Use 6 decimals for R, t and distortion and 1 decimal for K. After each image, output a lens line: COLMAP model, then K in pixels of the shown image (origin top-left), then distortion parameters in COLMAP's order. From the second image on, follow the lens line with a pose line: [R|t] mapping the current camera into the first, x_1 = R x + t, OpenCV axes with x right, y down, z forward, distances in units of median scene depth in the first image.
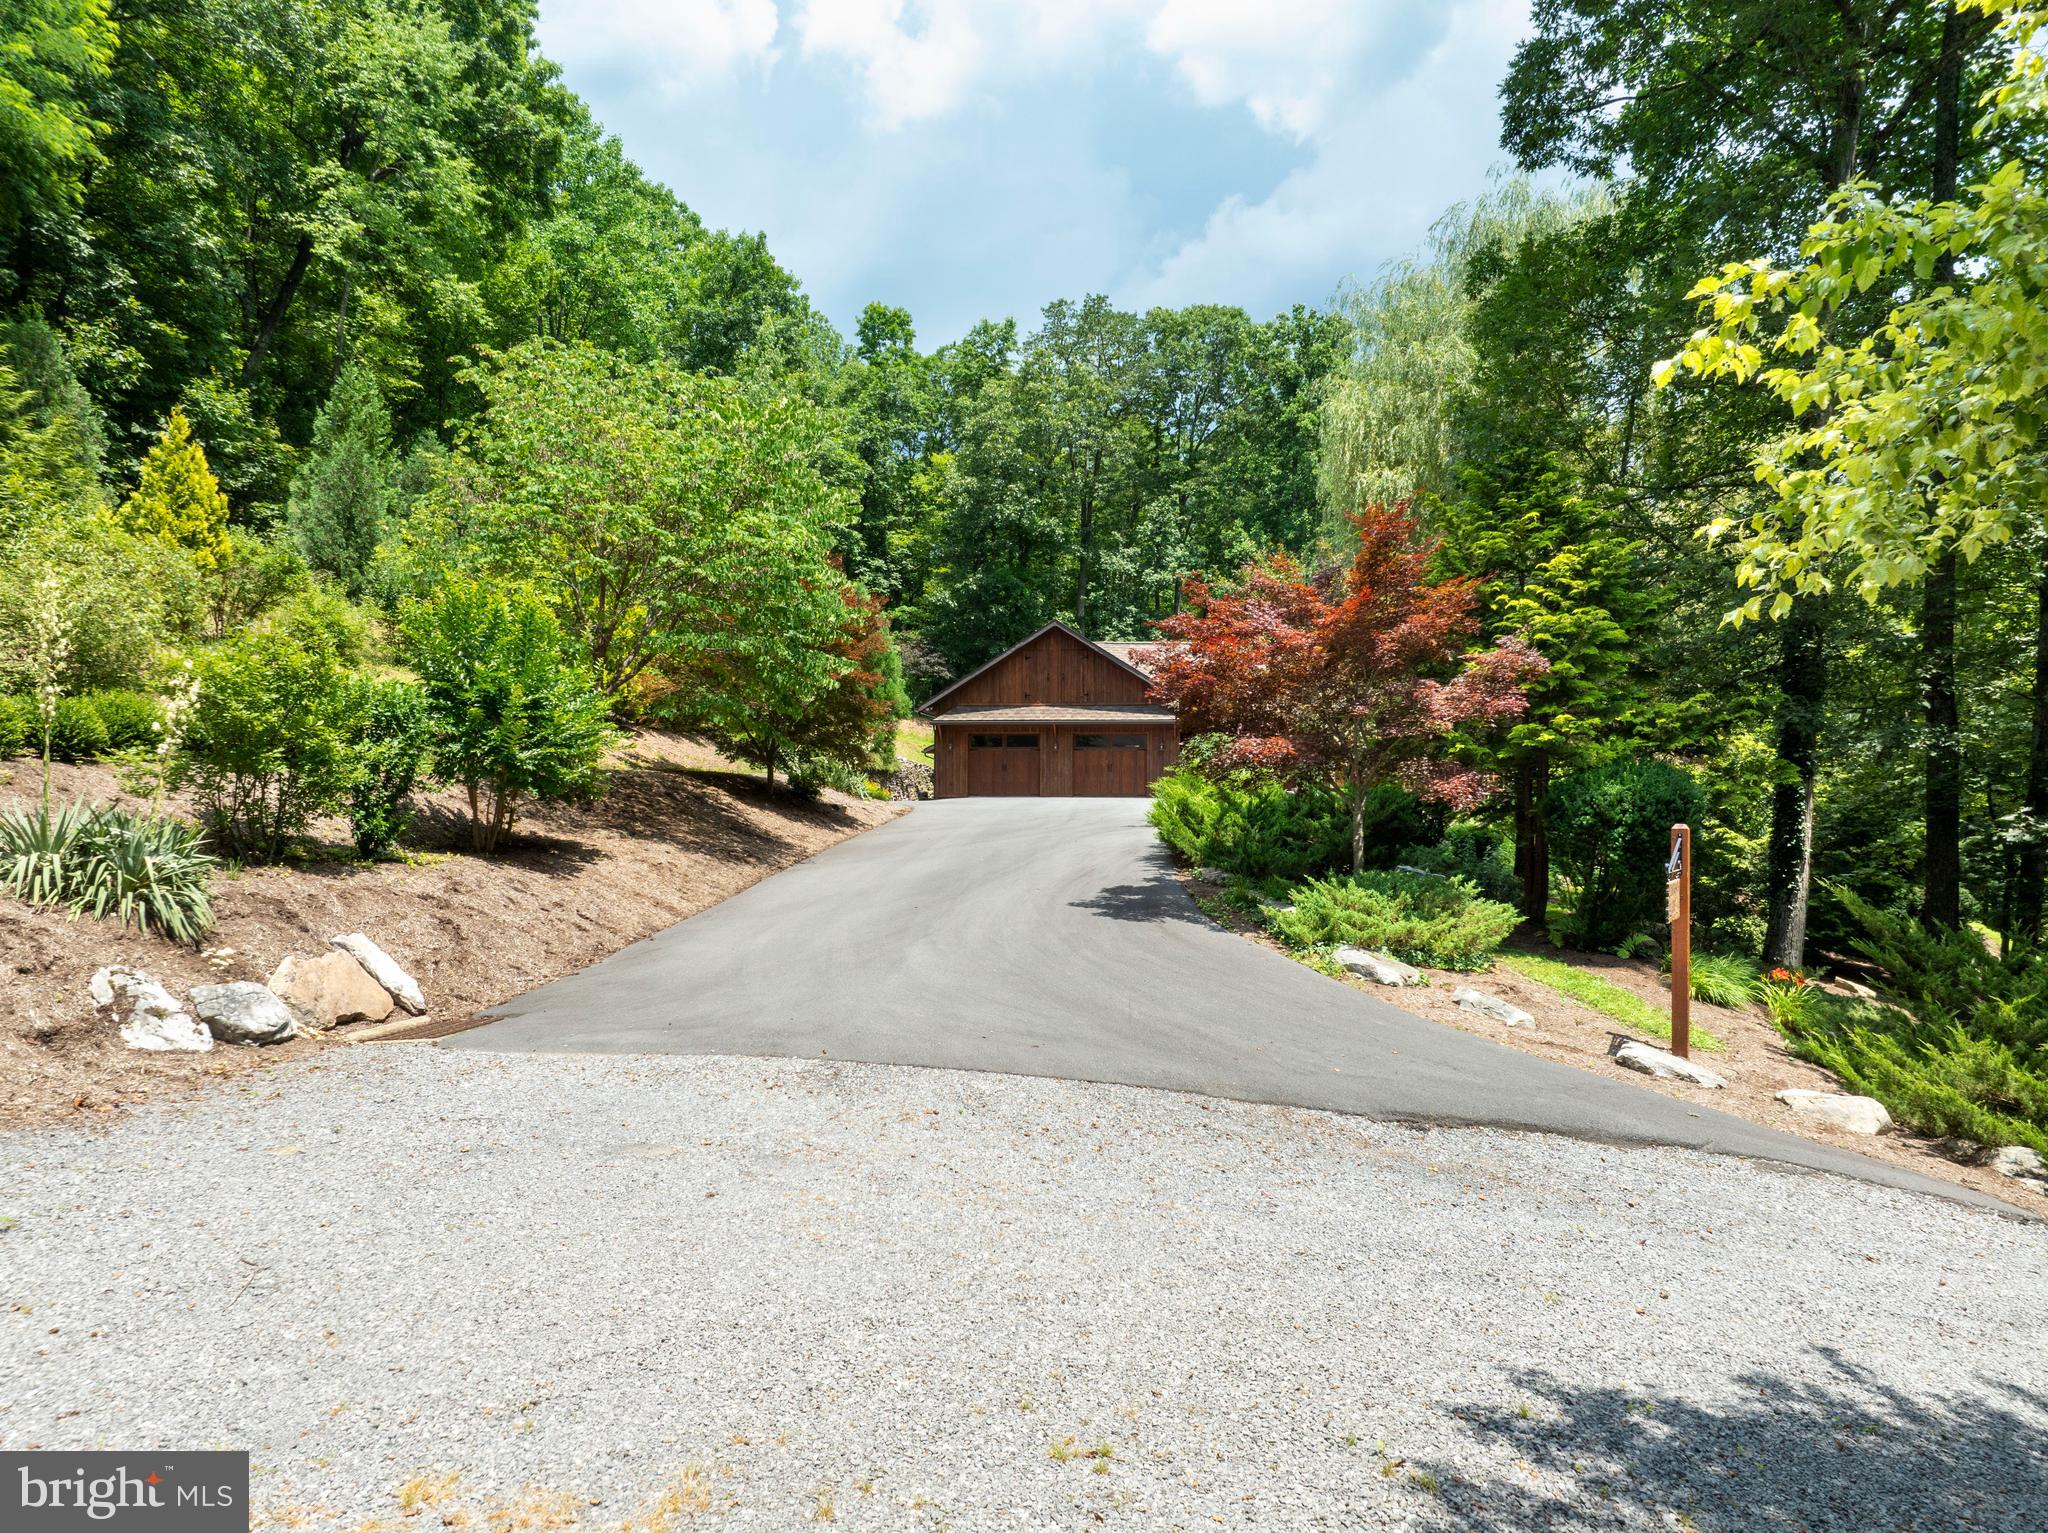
lens RADIAL K [[1439.6, 0, 1030.9], [0, 1439.6, 778.9], [0, 0, 1]] dist [-0.028871, -0.023037]
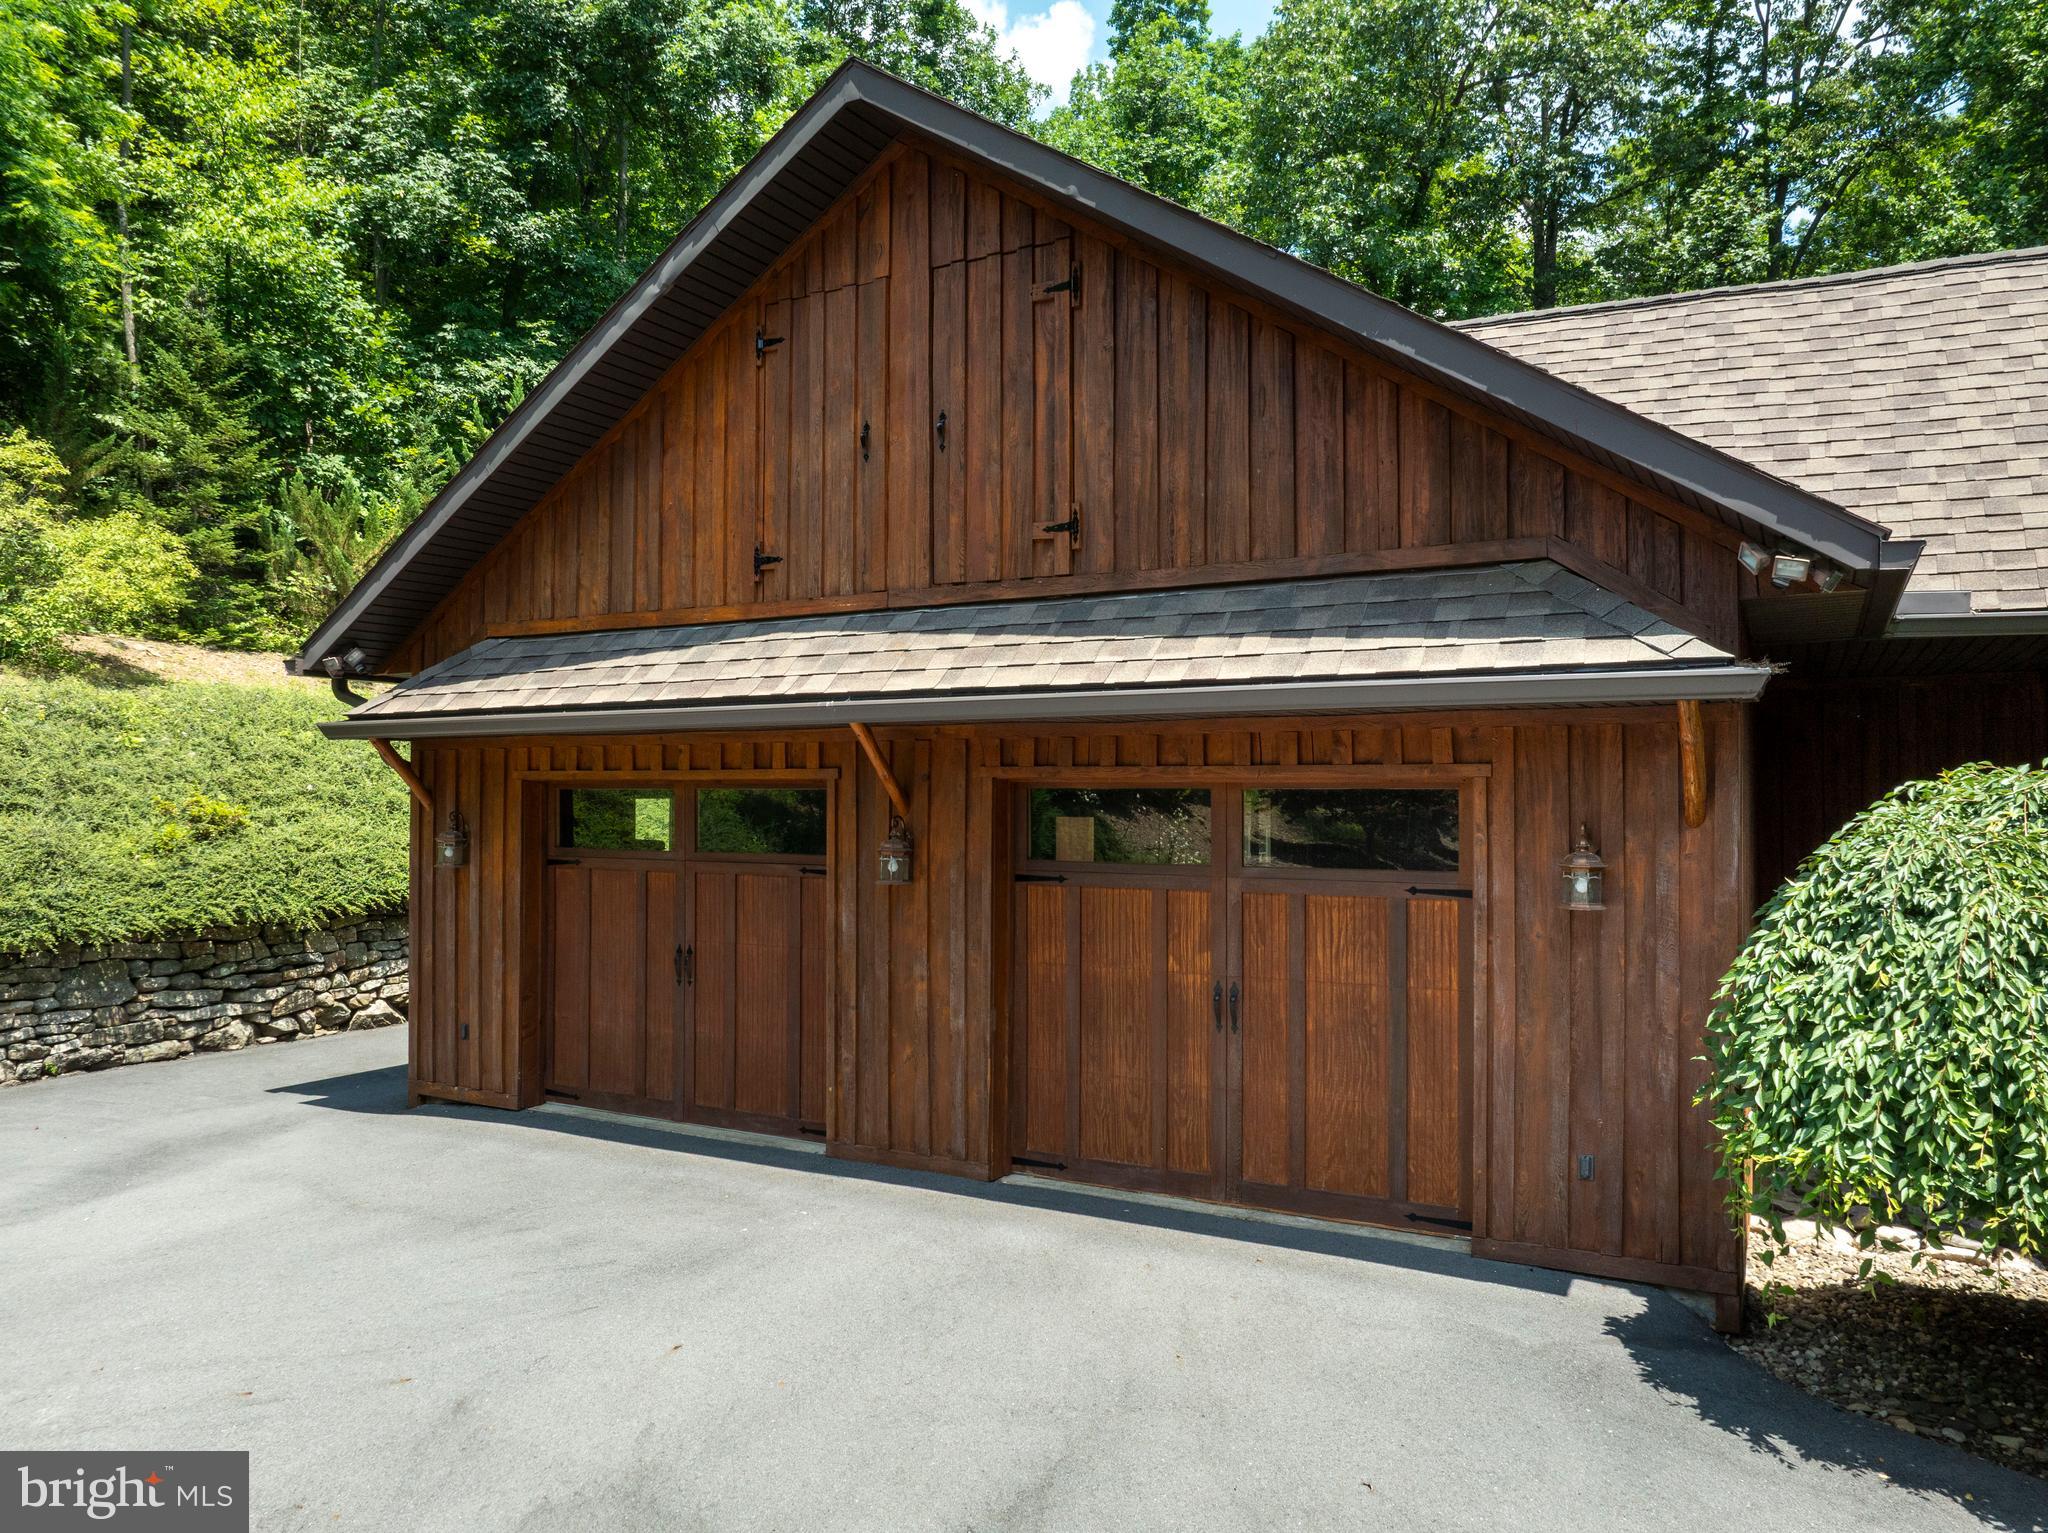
lens RADIAL K [[1439.6, 0, 1030.9], [0, 1439.6, 778.9], [0, 0, 1]] dist [-0.028871, -0.023037]
pose [[0.927120, -0.000163, -0.374765, 0.060105], [0.000876, 0.999998, 0.001731, -0.020693], [0.374764, -0.001933, 0.927118, 0.523652]]
